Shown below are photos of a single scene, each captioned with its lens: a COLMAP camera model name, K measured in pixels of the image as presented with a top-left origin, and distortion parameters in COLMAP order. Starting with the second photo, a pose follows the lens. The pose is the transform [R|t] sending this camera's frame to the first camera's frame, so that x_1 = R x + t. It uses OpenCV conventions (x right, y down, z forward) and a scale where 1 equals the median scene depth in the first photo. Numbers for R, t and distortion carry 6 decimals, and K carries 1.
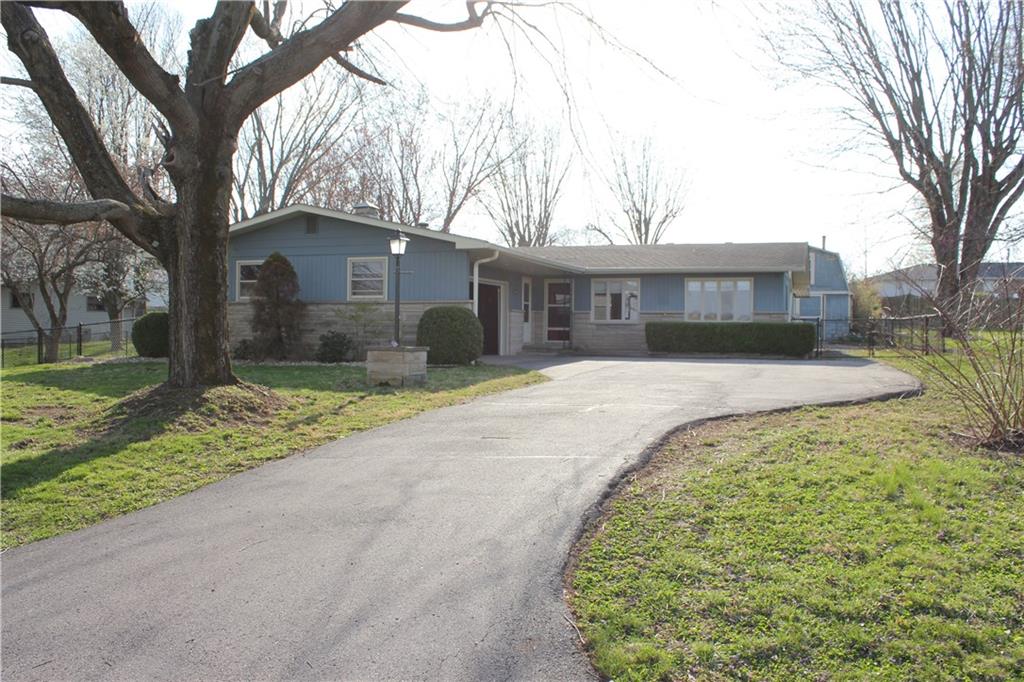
lens RADIAL K [[877.2, 0, 516.4], [0, 877.2, 344.3], [0, 0, 1]] dist [-0.103020, 0.031312]
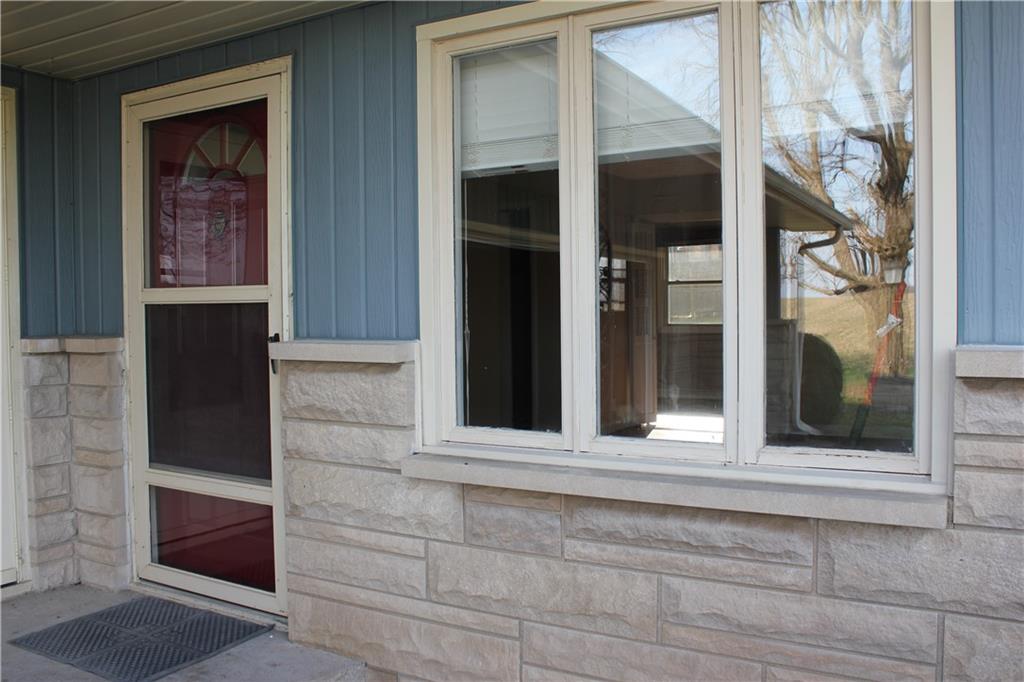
lens RADIAL K [[877.2, 0, 511.8], [0, 877.2, 340.4], [0, 0, 1]] dist [-0.103020, 0.031312]
pose [[0.979469, -0.004737, -0.201537, 0.118149], [0.006342, 0.999953, 0.007319, -0.039665], [0.201493, -0.008447, 0.979453, 0.918388]]
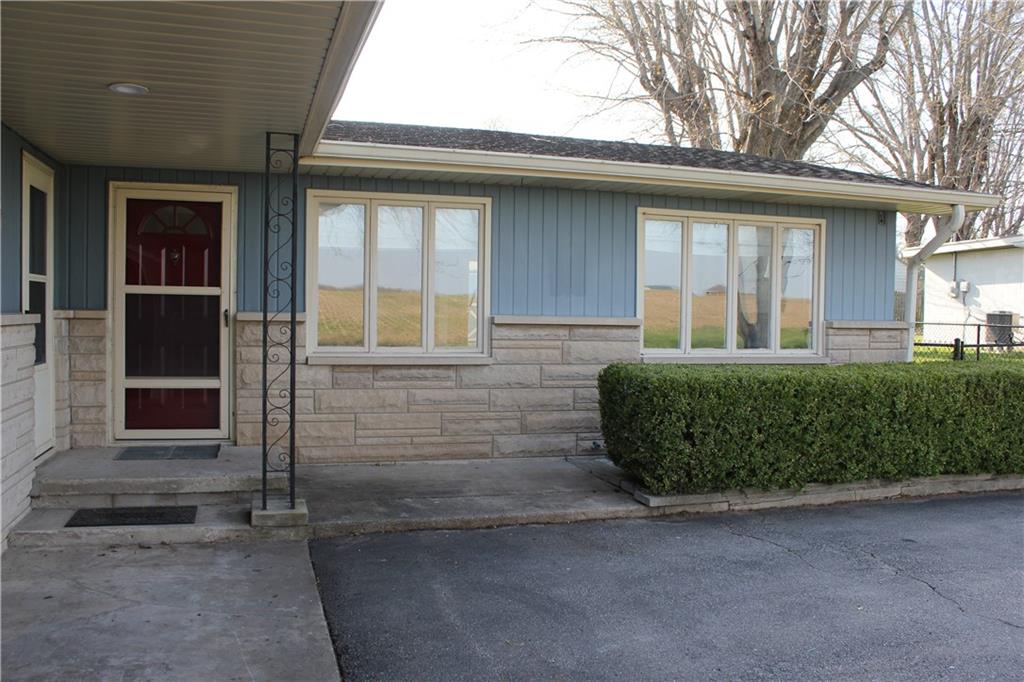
lens RADIAL K [[877.2, 0, 509.5], [0, 877.2, 344.8], [0, 0, 1]] dist [-0.103020, 0.031312]
pose [[0.826299, -0.011263, 0.563119, -0.011294], [0.001385, 0.999838, 0.017966, -0.033916], [-0.563230, -0.014065, 0.826181, 0.765610]]
